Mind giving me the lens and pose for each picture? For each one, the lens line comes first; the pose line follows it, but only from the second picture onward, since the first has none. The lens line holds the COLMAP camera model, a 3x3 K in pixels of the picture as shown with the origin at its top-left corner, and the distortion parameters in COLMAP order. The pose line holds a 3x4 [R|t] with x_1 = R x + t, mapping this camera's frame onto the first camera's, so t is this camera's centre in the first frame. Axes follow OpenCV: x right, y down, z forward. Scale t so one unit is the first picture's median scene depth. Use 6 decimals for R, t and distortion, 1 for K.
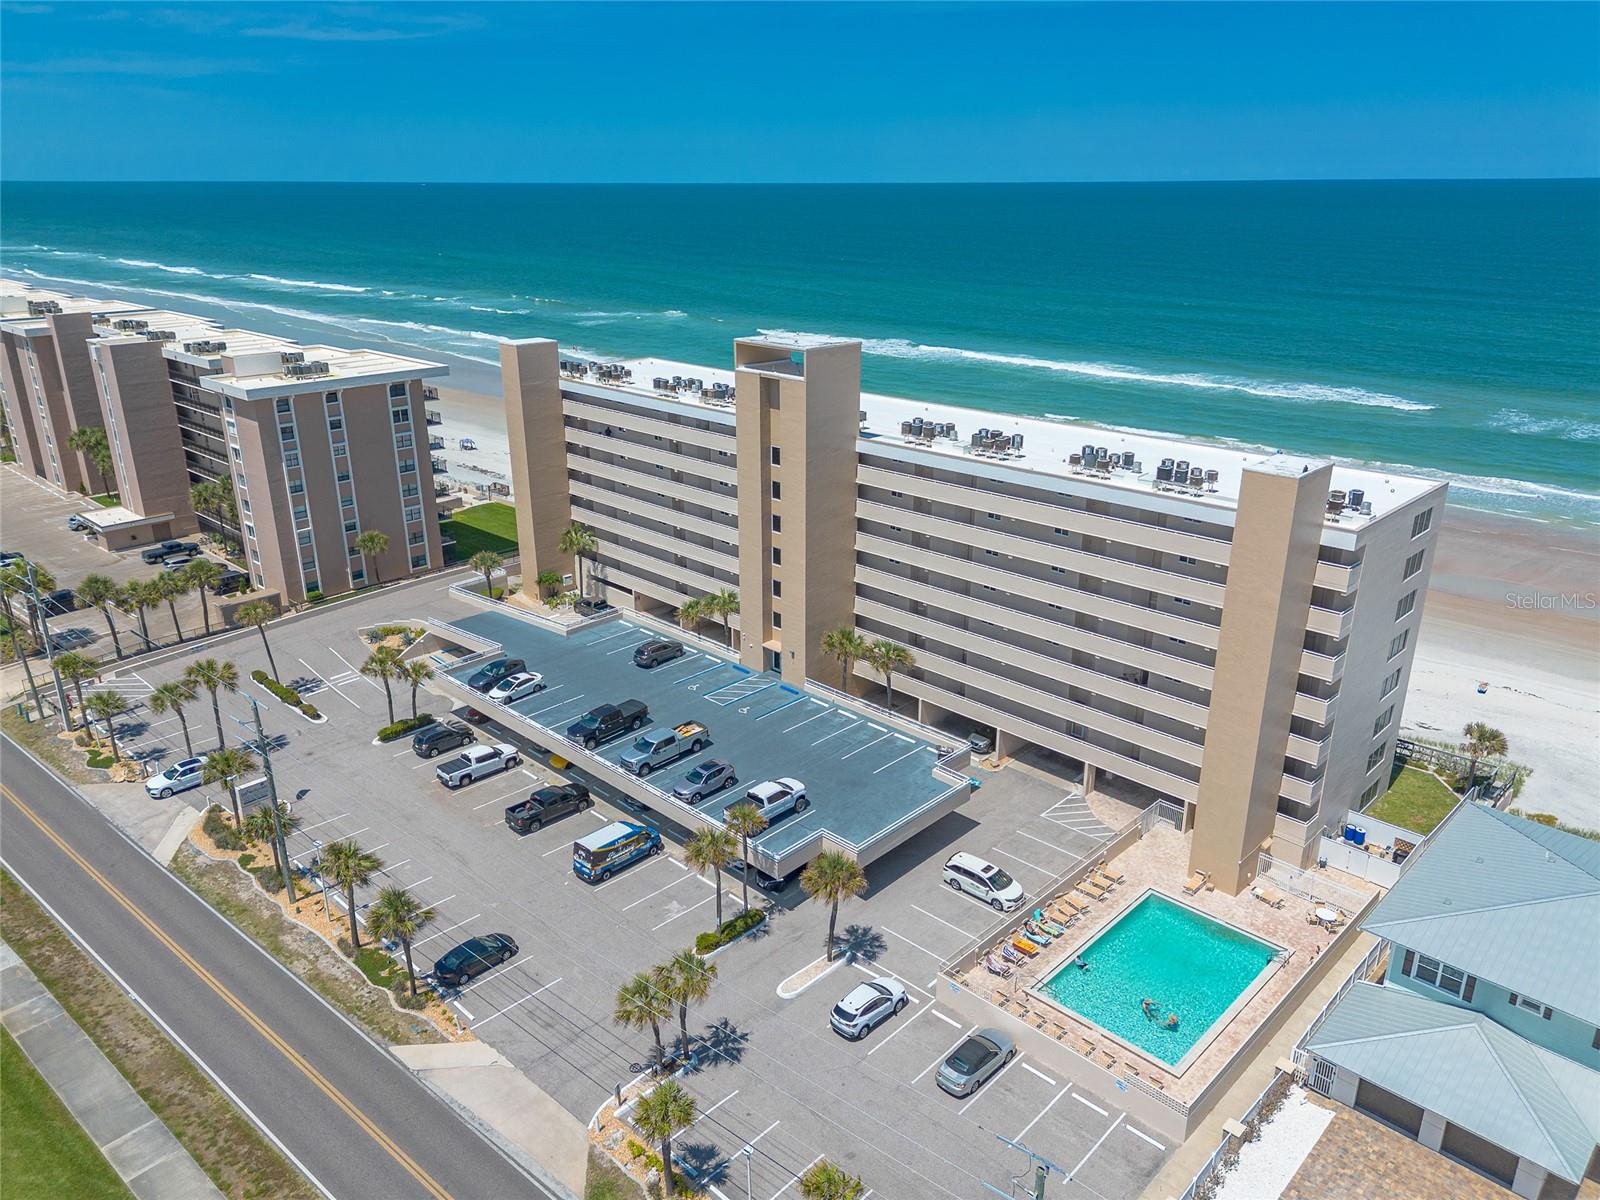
lens RADIAL K [[1137.9, 0, 800.1], [0, 1137.9, 602.0], [0, 0, 1]] dist [0.069182, -0.062709]
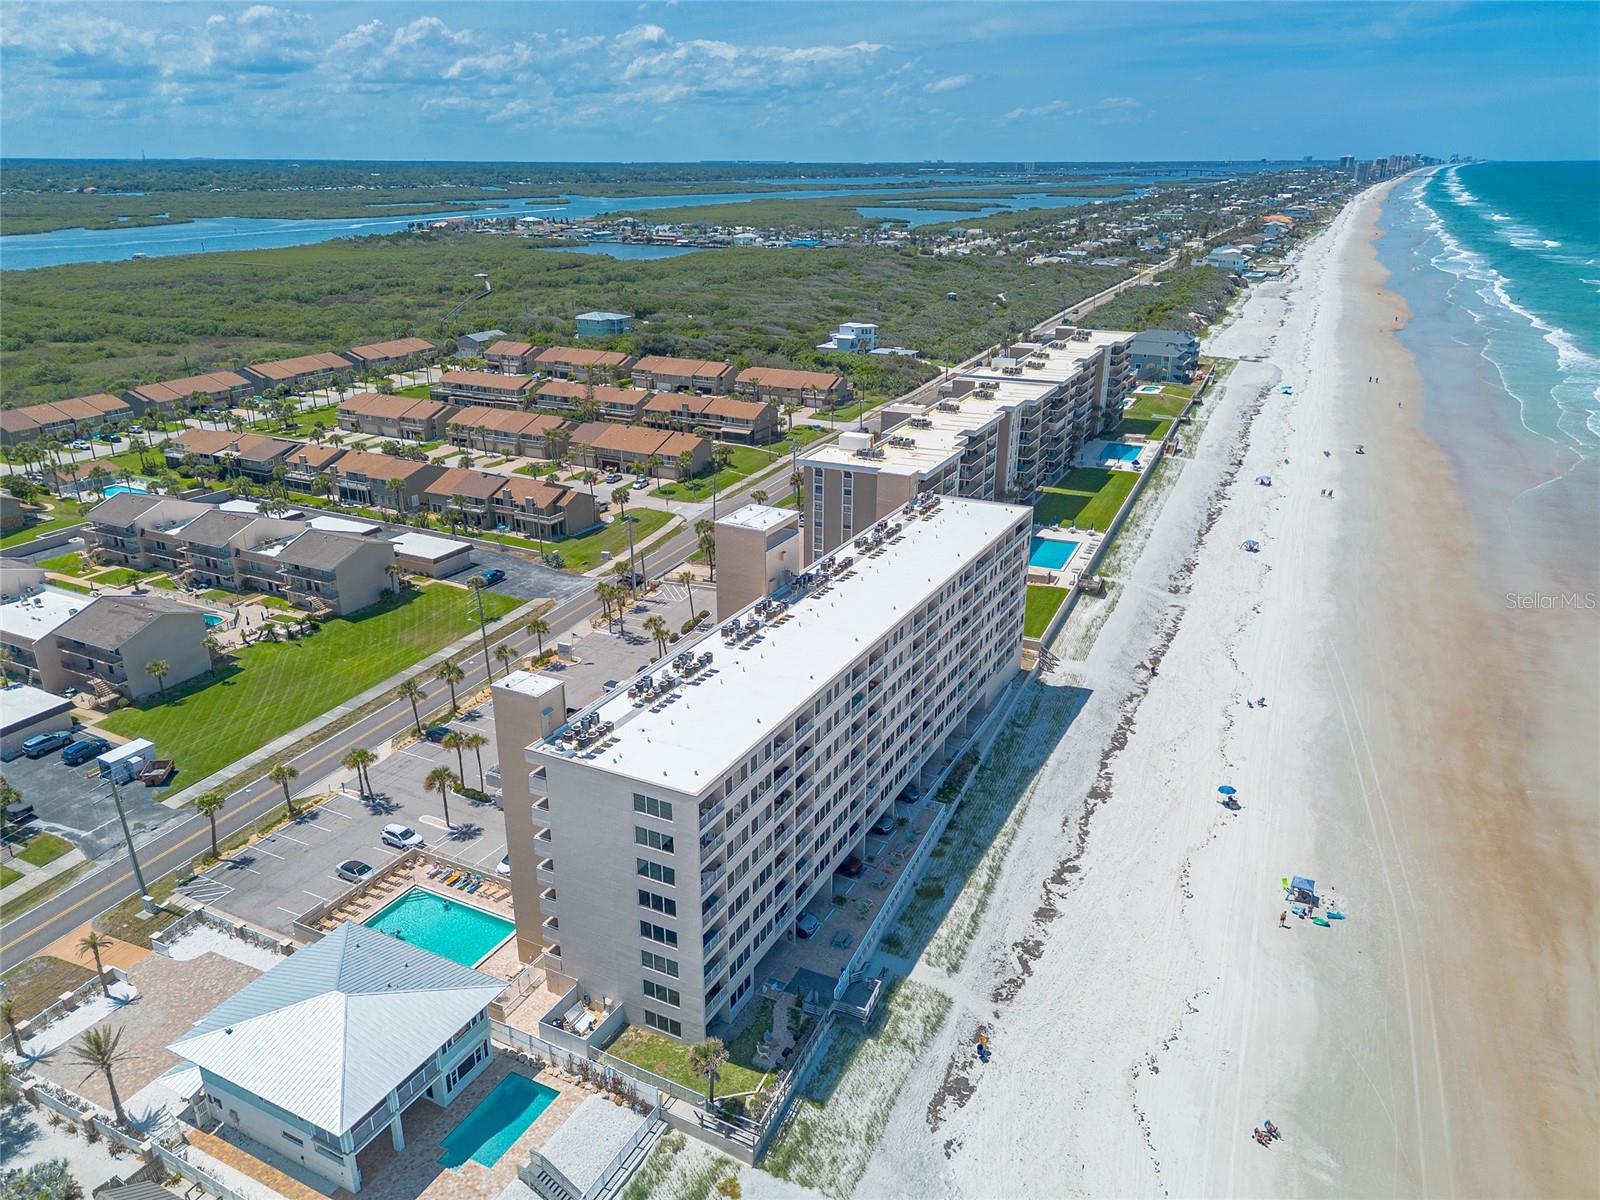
lens RADIAL K [[1137.9, 0, 795.0], [0, 1137.9, 602.2], [0, 0, 1]] dist [0.069182, -0.062709]
pose [[0.288635, 0.345461, -0.892943, 1.507864], [-0.331537, 0.911000, 0.245281, -0.574893], [0.898205, 0.225247, 0.377480, 0.639178]]
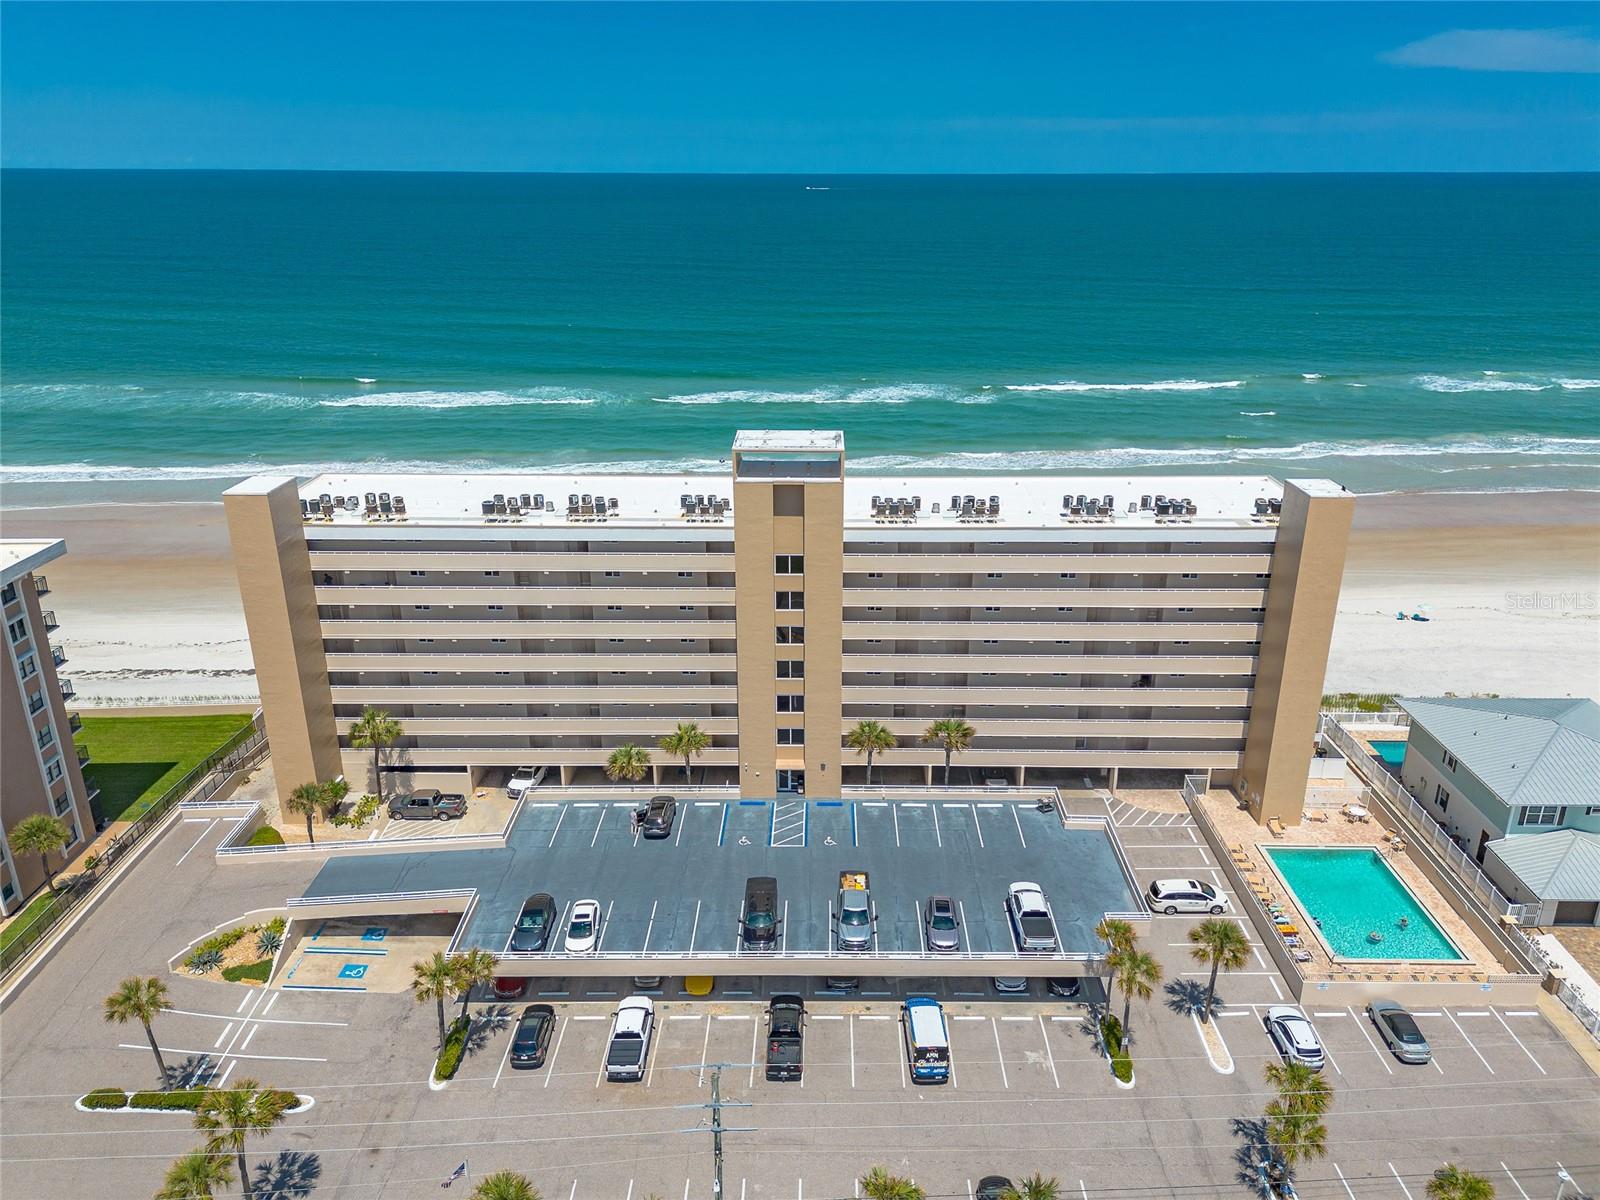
lens RADIAL K [[1137.9, 0, 806.3], [0, 1137.9, 601.8], [0, 0, 1]] dist [0.069182, -0.062709]
pose [[0.714687, -0.242786, 0.655956, -0.741733], [0.237500, 0.966340, 0.098902, -0.224032], [-0.657888, 0.085105, 0.748292, 0.368341]]
